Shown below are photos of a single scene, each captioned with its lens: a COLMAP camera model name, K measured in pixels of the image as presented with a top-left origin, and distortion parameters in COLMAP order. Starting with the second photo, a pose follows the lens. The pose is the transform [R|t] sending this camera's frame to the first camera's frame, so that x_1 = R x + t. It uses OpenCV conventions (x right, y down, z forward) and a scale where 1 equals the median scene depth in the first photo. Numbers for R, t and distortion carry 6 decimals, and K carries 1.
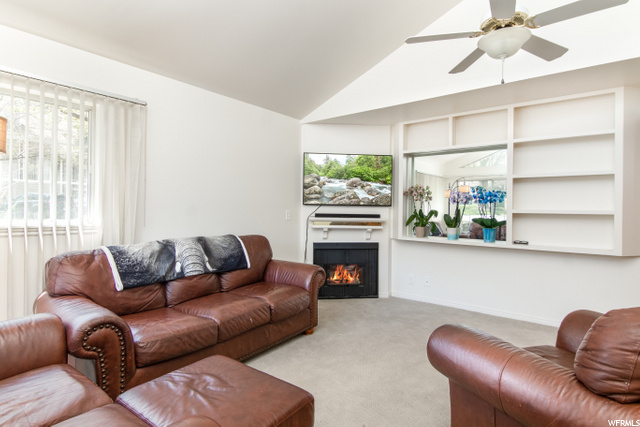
lens RADIAL K [[323.9, 0, 315.9], [0, 323.9, 212.3], [0, 0, 1]] dist [-0.003263, -0.002861]
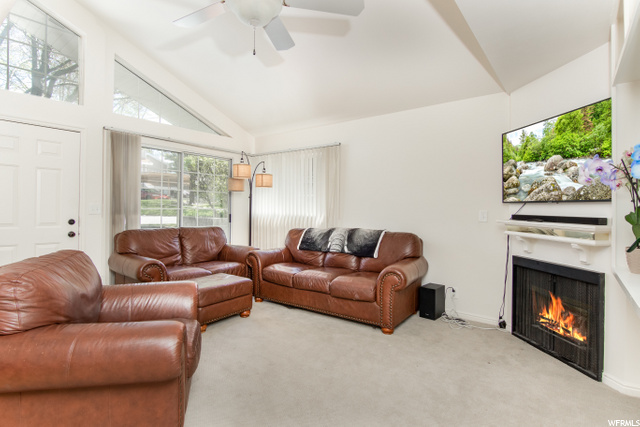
lens RADIAL K [[323.9, 0, 316.5], [0, 323.9, 210.2], [0, 0, 1]] dist [-0.003263, -0.002861]
pose [[0.032615, -0.003647, -0.999461, 0.701332], [-0.022324, 0.999741, -0.004377, 0.006512], [0.999219, 0.022455, 0.032525, 0.543292]]
